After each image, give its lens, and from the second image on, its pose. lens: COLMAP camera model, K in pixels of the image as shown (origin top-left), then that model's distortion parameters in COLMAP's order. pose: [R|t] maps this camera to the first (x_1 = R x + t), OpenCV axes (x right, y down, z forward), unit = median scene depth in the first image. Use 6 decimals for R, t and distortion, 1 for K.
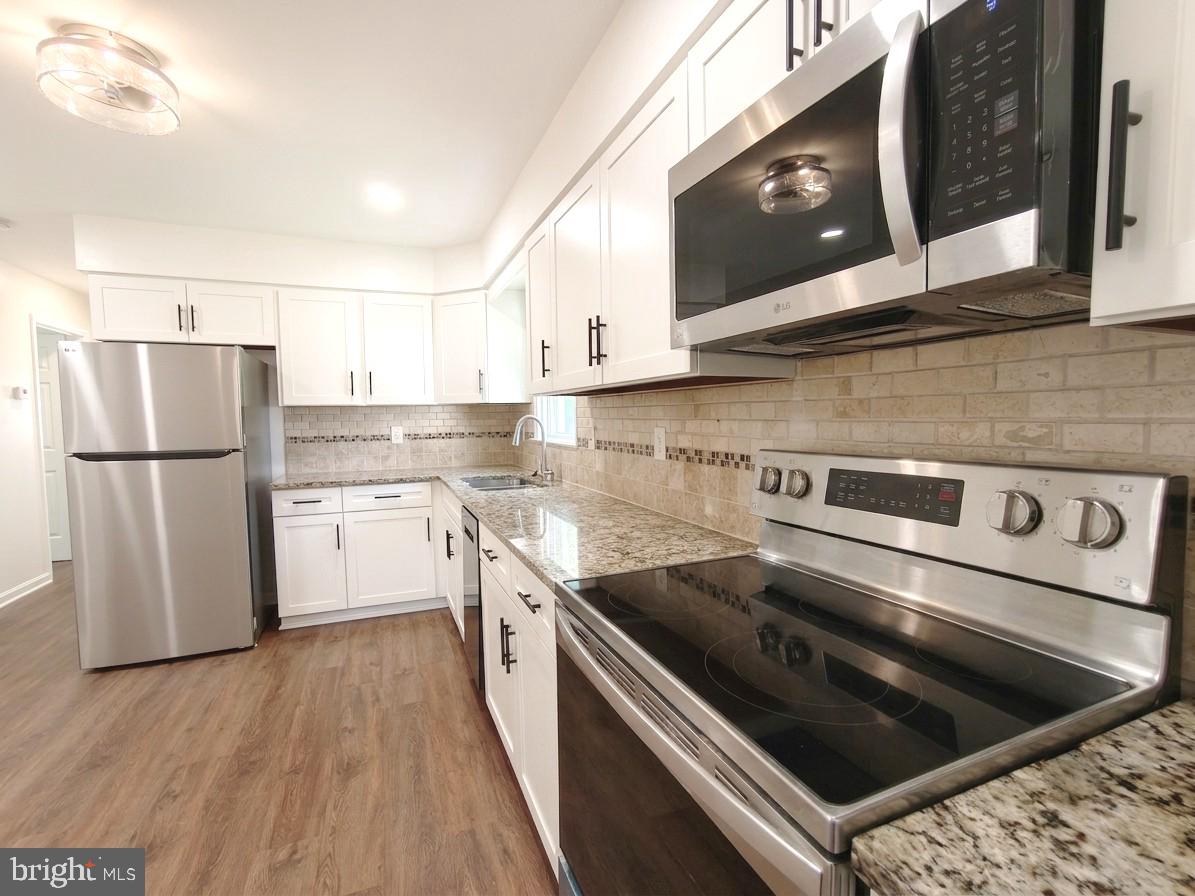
lens RADIAL K [[540.8, 0, 599.3], [0, 540.8, 447.2], [0, 0, 1]] dist [0.000325, 0.000067]
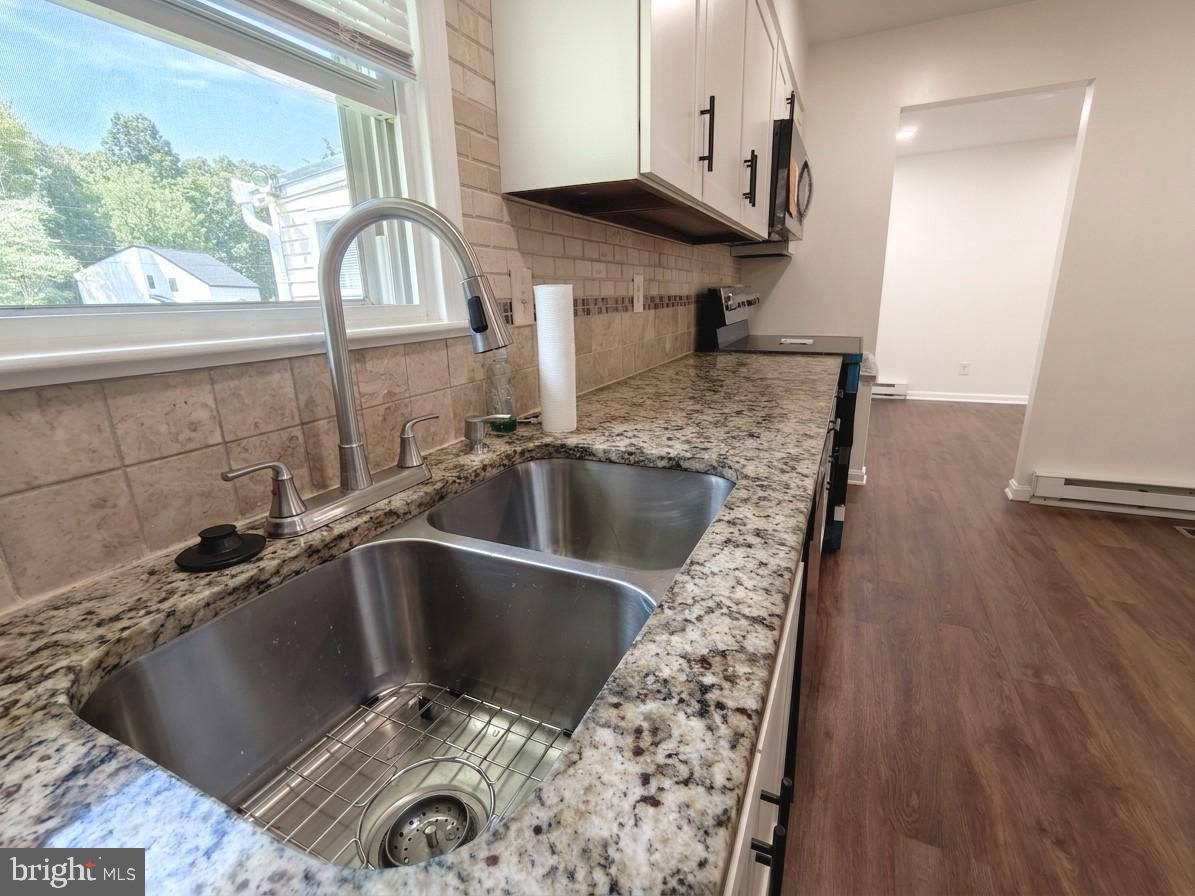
lens RADIAL K [[540.8, 0, 597.4], [0, 540.8, 445.3], [0, 0, 1]] dist [0.000325, 0.000067]
pose [[-0.672433, -0.171550, 0.720003, -0.539751], [0.073613, 0.952446, 0.295682, -0.037926], [-0.736489, 0.251827, -0.627828, 1.751807]]
